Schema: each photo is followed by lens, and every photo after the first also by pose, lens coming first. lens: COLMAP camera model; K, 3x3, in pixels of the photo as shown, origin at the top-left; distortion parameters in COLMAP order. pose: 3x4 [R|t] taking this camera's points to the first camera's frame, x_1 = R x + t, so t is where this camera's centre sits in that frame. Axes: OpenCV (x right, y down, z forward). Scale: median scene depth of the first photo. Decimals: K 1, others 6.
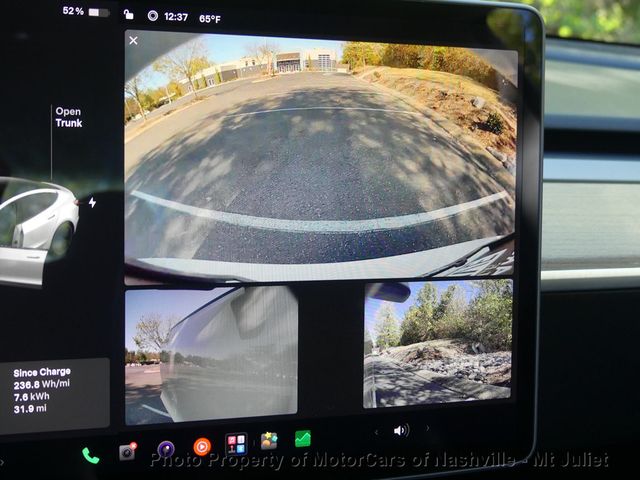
lens RADIAL K [[1261.2, 0, 316.0], [0, 1261.2, 229.5], [0, 0, 1]] dist [0.001006, 0.000000]
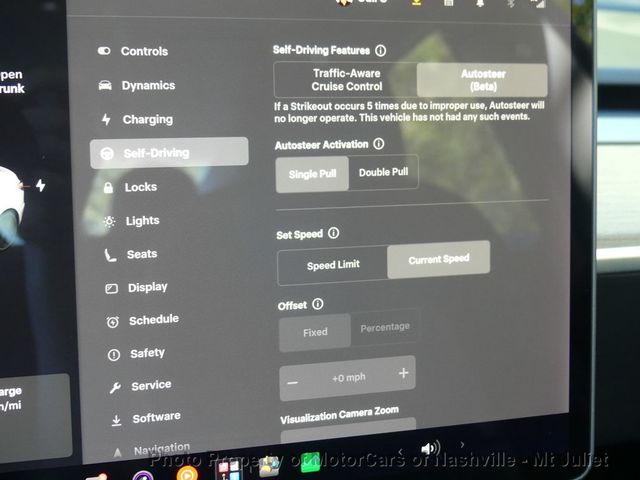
lens RADIAL K [[1216.8, 0, 323.6], [0, 1216.8, 239.4], [0, 0, 1]] dist [-0.067713, 0.000000]
pose [[0.998800, -0.019438, -0.044945, 0.037944], [0.021206, 0.999006, 0.039213, -0.012733], [0.044138, -0.040119, 0.998220, 0.211443]]
